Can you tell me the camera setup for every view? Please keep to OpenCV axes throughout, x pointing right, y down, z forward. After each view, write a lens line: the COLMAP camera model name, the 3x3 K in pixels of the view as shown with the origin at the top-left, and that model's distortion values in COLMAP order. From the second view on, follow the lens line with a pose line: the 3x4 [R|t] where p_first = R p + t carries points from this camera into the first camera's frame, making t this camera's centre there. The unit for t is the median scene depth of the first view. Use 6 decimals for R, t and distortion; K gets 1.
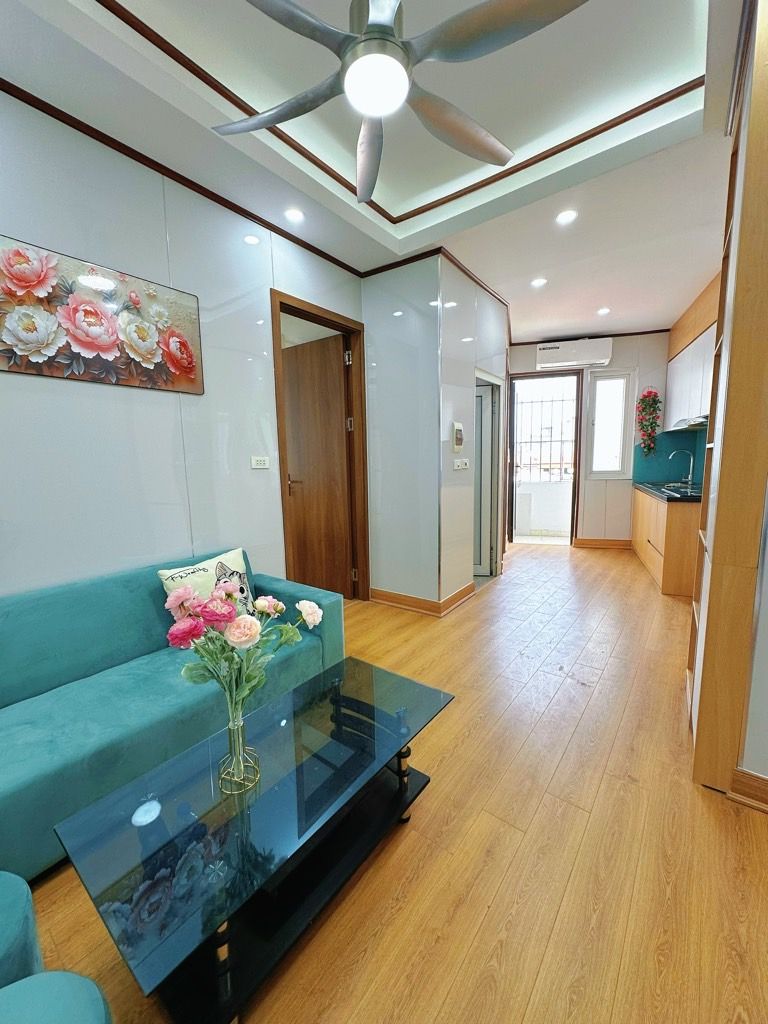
lens RADIAL K [[408.5, 0, 389.6], [0, 408.5, 509.7], [0, 0, 1]] dist [0.001197, 0.001178]
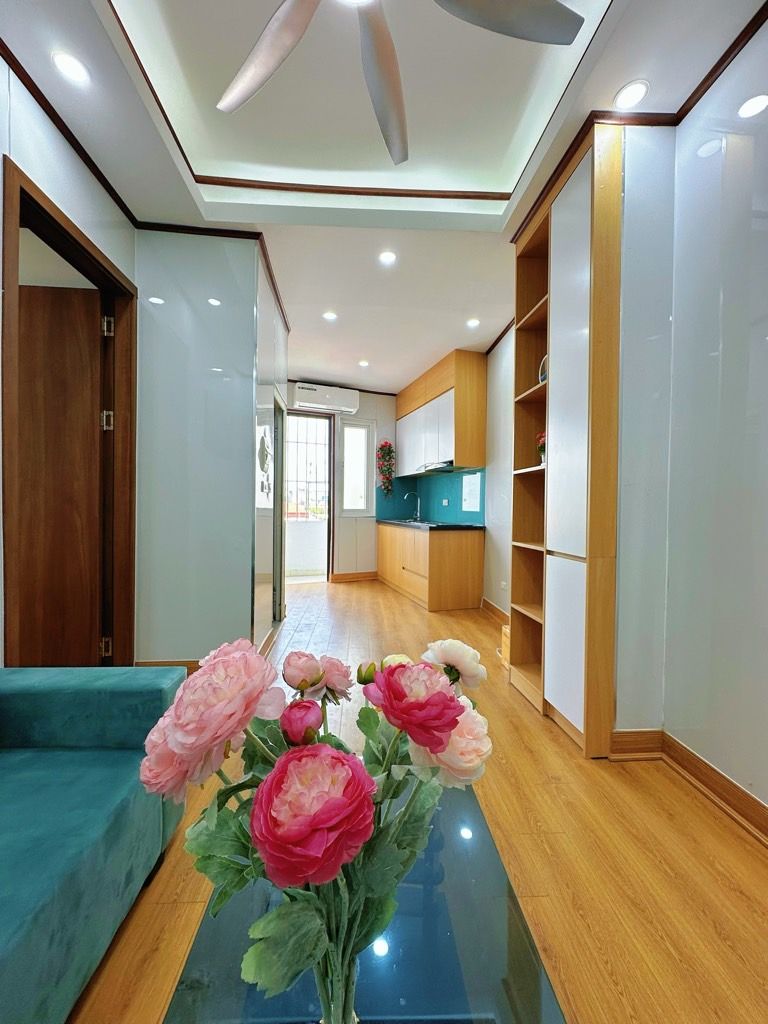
lens RADIAL K [[408.5, 0, 385.9], [0, 408.5, 510.2], [0, 0, 1]] dist [0.001197, 0.001178]
pose [[0.756402, 0.023163, 0.653697, -0.130370], [0.055804, 0.993444, -0.099774, 0.023315], [-0.651723, 0.111948, 0.750150, 0.140993]]
